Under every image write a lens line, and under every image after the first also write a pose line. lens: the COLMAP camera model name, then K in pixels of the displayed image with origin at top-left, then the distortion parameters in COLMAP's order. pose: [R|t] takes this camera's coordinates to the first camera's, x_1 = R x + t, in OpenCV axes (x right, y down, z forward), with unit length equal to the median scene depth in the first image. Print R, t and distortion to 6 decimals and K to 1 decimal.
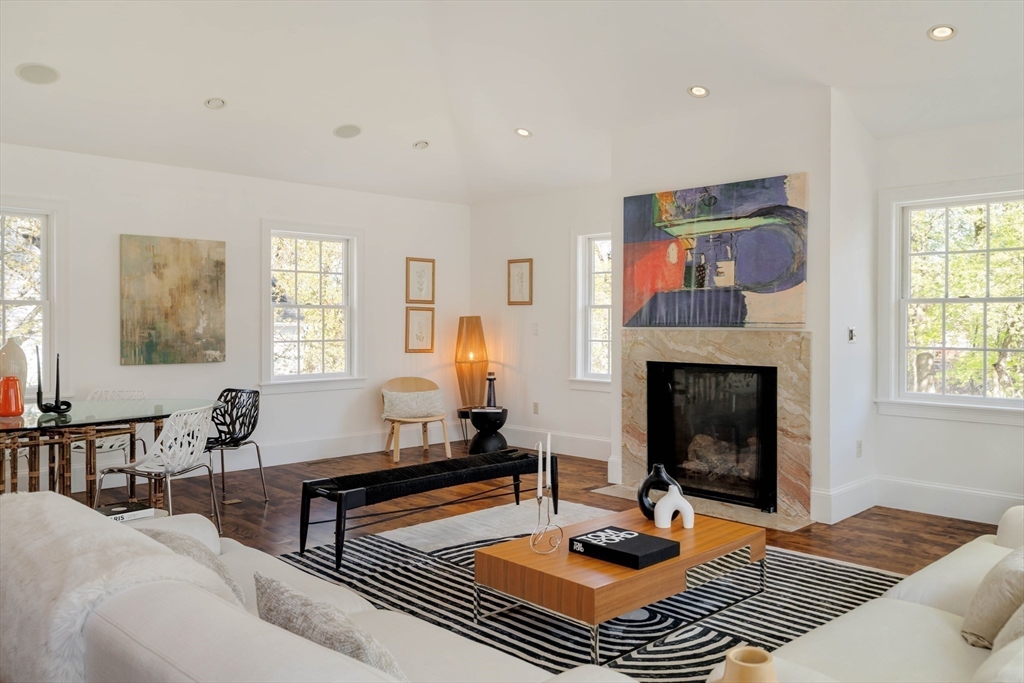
lens RADIAL K [[797.1, 0, 546.6], [0, 797.1, 320.6], [0, 0, 1]] dist [0.014741, -0.000913]
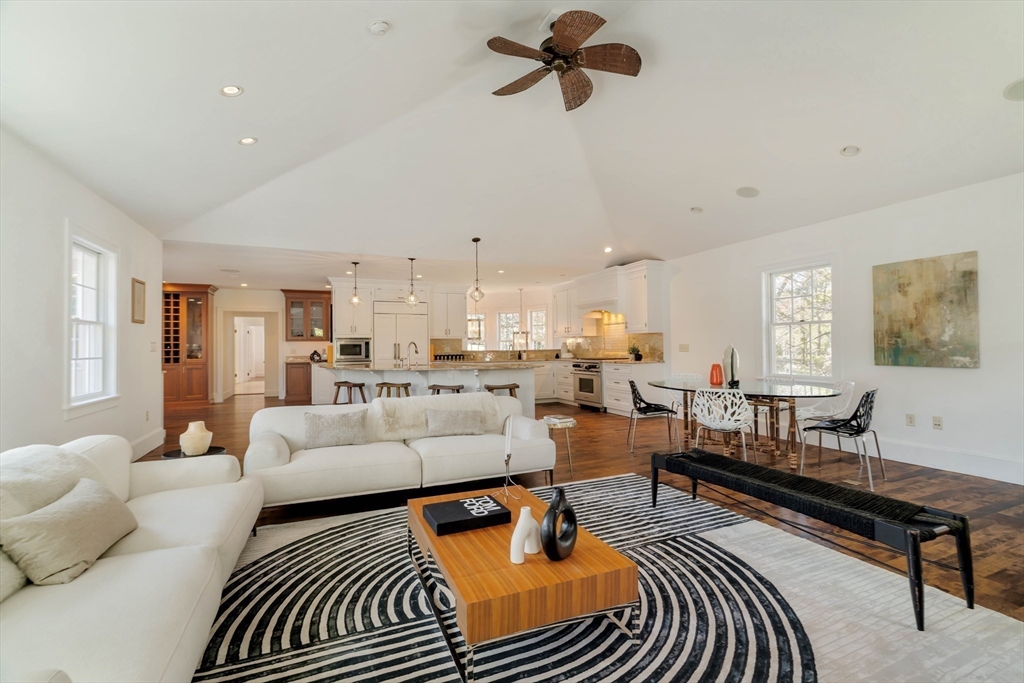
lens RADIAL K [[452.6, 0, 515.0], [0, 452.6, 344.1], [0, 0, 1]] dist [-0.001847, -0.000022]
pose [[-0.370751, -0.000929, -0.928732, 0.380680], [0.010678, 0.999929, -0.005262, 0.018734], [0.928671, -0.011868, -0.370715, 0.721609]]
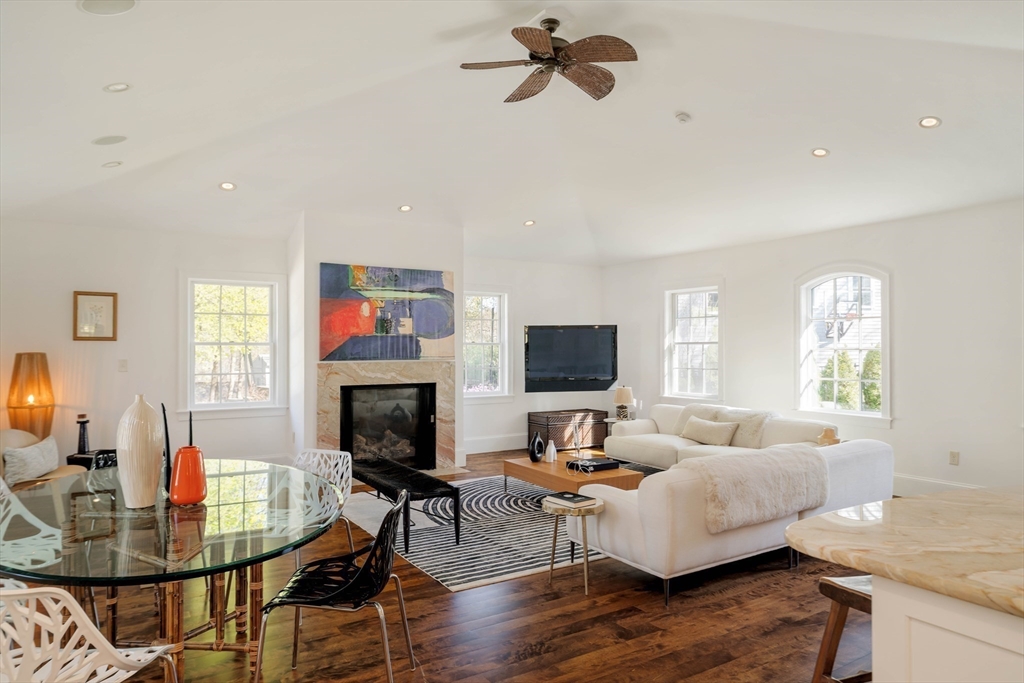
lens RADIAL K [[658.6, 0, 517.5], [0, 658.6, 339.6], [0, 0, 1]] dist [0.009658, 0.001810]
pose [[0.228890, 0.005602, 0.973436, -0.890835], [-0.001590, 0.999984, -0.005381, -0.022453], [-0.973451, -0.000316, 0.228896, 0.438302]]
